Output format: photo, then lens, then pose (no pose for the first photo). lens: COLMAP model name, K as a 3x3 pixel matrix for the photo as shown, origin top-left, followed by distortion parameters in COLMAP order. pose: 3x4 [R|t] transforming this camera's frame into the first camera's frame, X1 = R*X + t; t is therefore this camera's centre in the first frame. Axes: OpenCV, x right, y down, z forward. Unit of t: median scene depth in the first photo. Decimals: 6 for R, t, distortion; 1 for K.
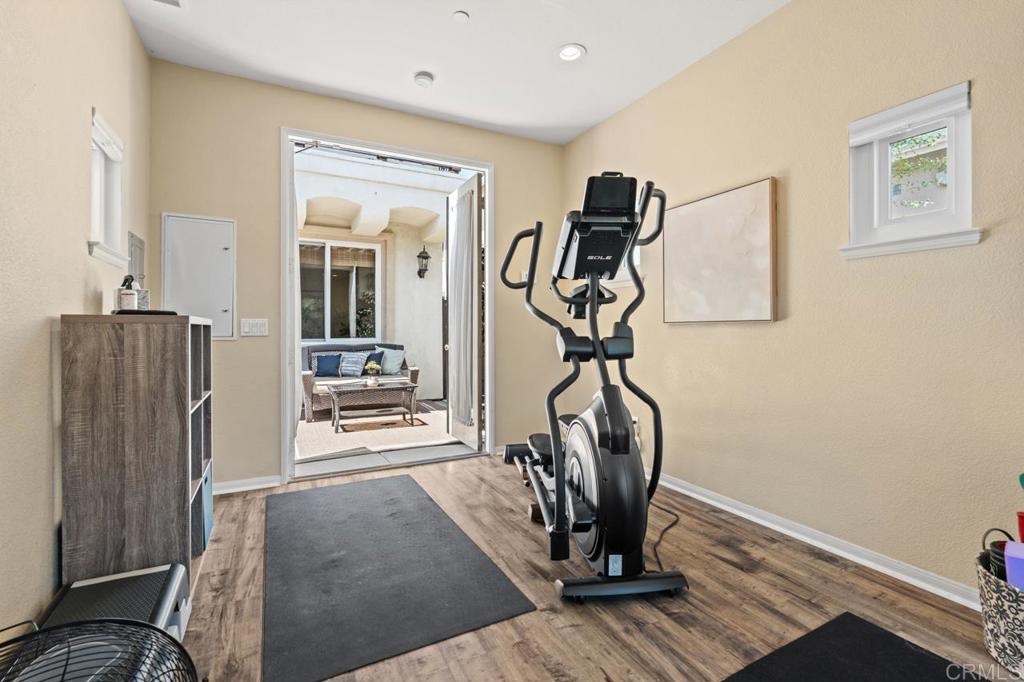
lens RADIAL K [[456.7, 0, 506.3], [0, 456.7, 336.0], [0, 0, 1]] dist [-0.003481, 0.000672]
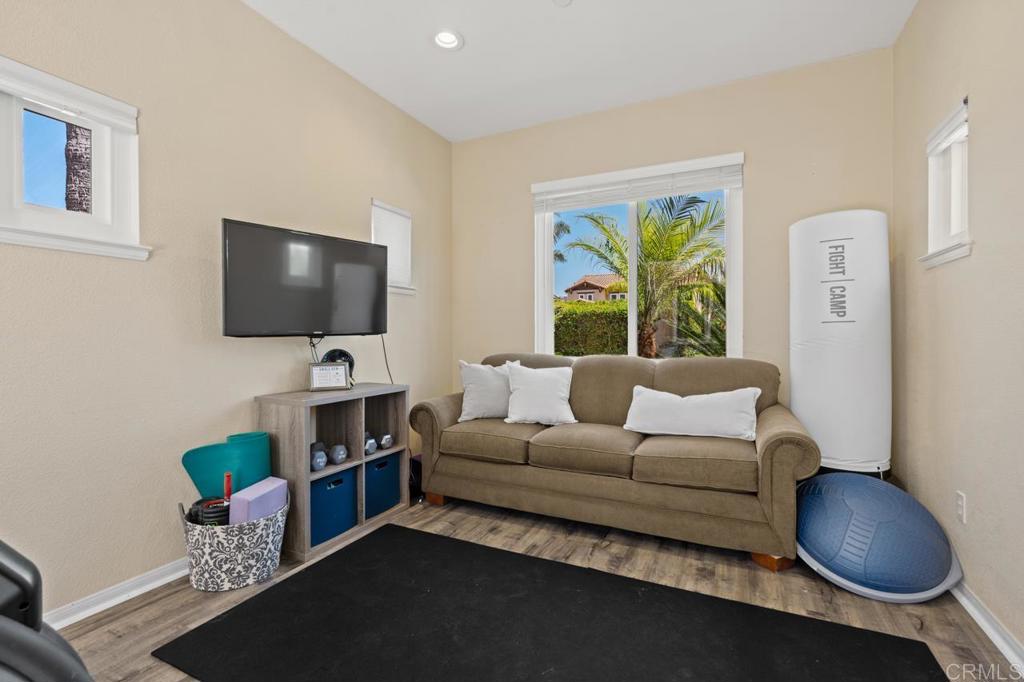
lens RADIAL K [[456.7, 0, 515.2], [0, 456.7, 343.7], [0, 0, 1]] dist [-0.003481, 0.000672]
pose [[-0.607715, -0.006993, 0.794124, -0.376485], [0.009864, 0.999818, 0.016353, -0.010182], [-0.794094, 0.017771, -0.607535, 0.918291]]
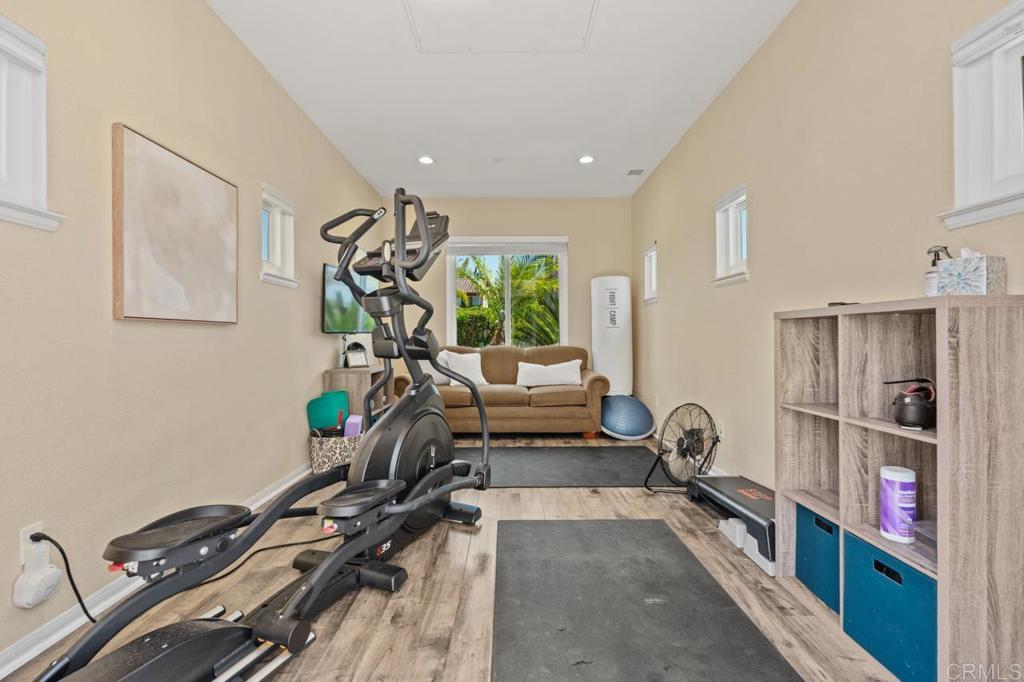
lens RADIAL K [[456.7, 0, 509.5], [0, 456.7, 339.9], [0, 0, 1]] dist [-0.003481, 0.000672]
pose [[-0.891331, 0.003995, 0.453335, -0.619595], [0.009895, 0.999894, 0.010643, -0.000971], [-0.453245, 0.013972, -0.891277, 2.237866]]
